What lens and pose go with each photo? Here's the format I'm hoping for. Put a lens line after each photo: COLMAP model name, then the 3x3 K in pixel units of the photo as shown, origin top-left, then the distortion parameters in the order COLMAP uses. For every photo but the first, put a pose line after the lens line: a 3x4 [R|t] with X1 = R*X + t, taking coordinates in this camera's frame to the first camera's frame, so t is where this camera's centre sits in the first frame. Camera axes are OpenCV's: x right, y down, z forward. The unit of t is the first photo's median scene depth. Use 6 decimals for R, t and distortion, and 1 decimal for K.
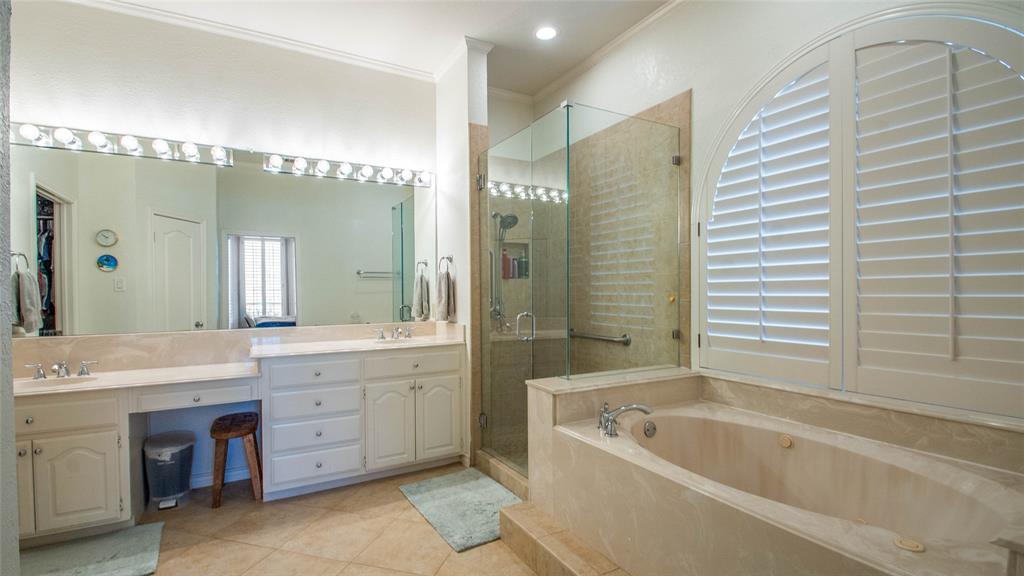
lens RADIAL K [[458.5, 0, 502.2], [0, 458.5, 294.2], [0, 0, 1]] dist [0.019129, -0.018529]
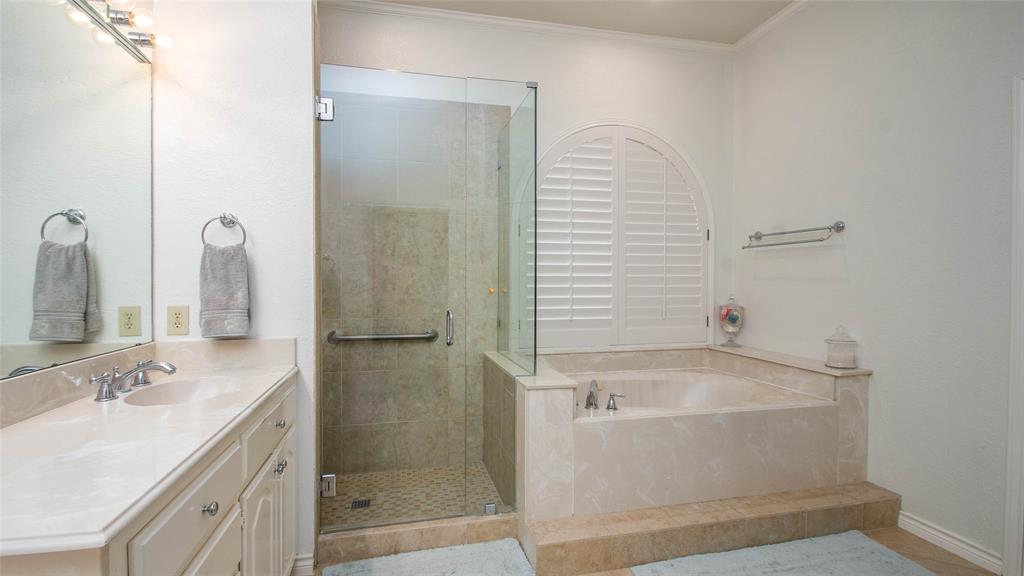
lens RADIAL K [[458.5, 0, 502.2], [0, 458.5, 294.2], [0, 0, 1]] dist [0.019129, -0.018529]
pose [[0.268534, -0.010412, 0.963214, -0.853513], [0.007387, 0.999934, 0.008750, 0.012003], [-0.963242, 0.004766, 0.268593, 0.884606]]
